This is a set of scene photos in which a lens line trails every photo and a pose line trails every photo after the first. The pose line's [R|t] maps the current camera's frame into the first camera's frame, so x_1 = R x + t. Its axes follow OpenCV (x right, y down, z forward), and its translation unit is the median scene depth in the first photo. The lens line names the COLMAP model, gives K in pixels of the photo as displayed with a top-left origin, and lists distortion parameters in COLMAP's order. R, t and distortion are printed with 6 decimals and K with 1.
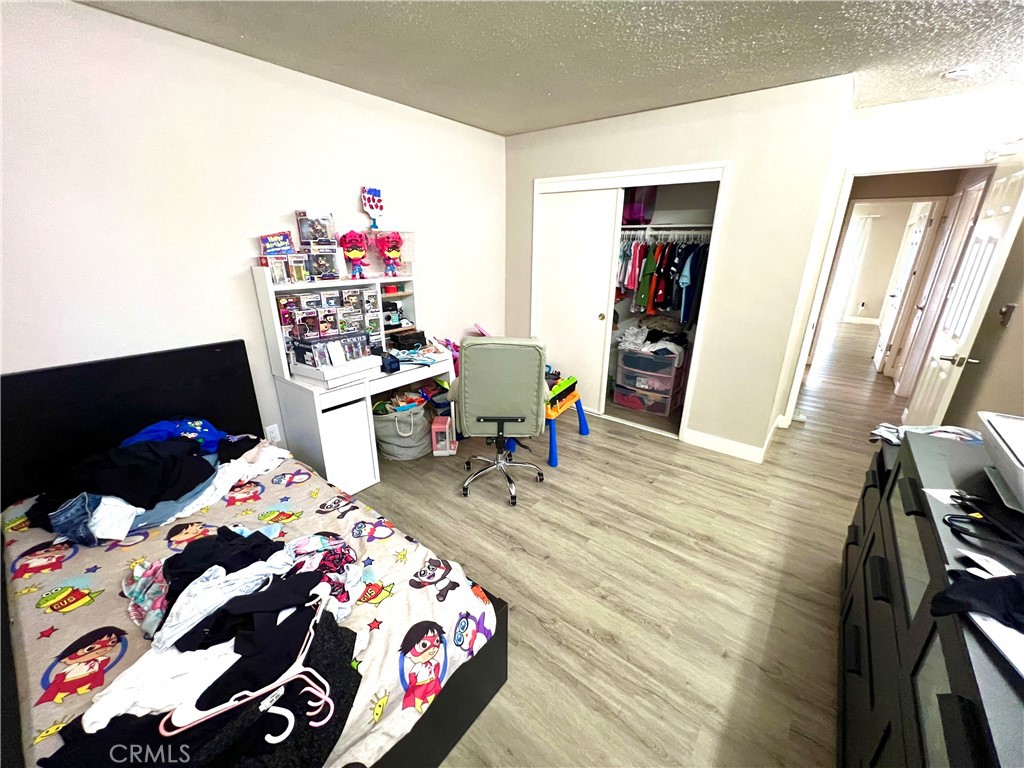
lens RADIAL K [[406.6, 0, 510.3], [0, 406.6, 383.5], [0, 0, 1]] dist [0.002728, 0.000276]
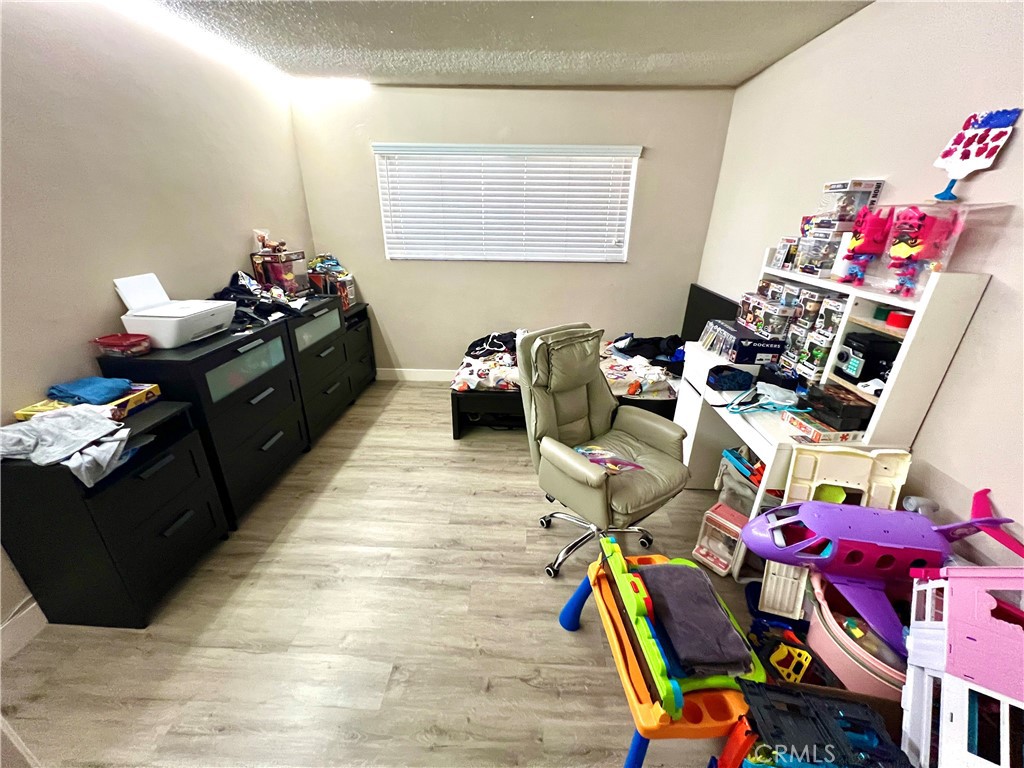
lens RADIAL K [[406.6, 0, 509.2], [0, 406.6, 384.5], [0, 0, 1]] dist [0.002728, 0.000276]
pose [[-0.806047, 0.212055, -0.552558, 0.455428], [-0.216826, 0.762900, 0.609073, -0.417169], [0.550703, 0.610751, -0.568954, 1.186696]]
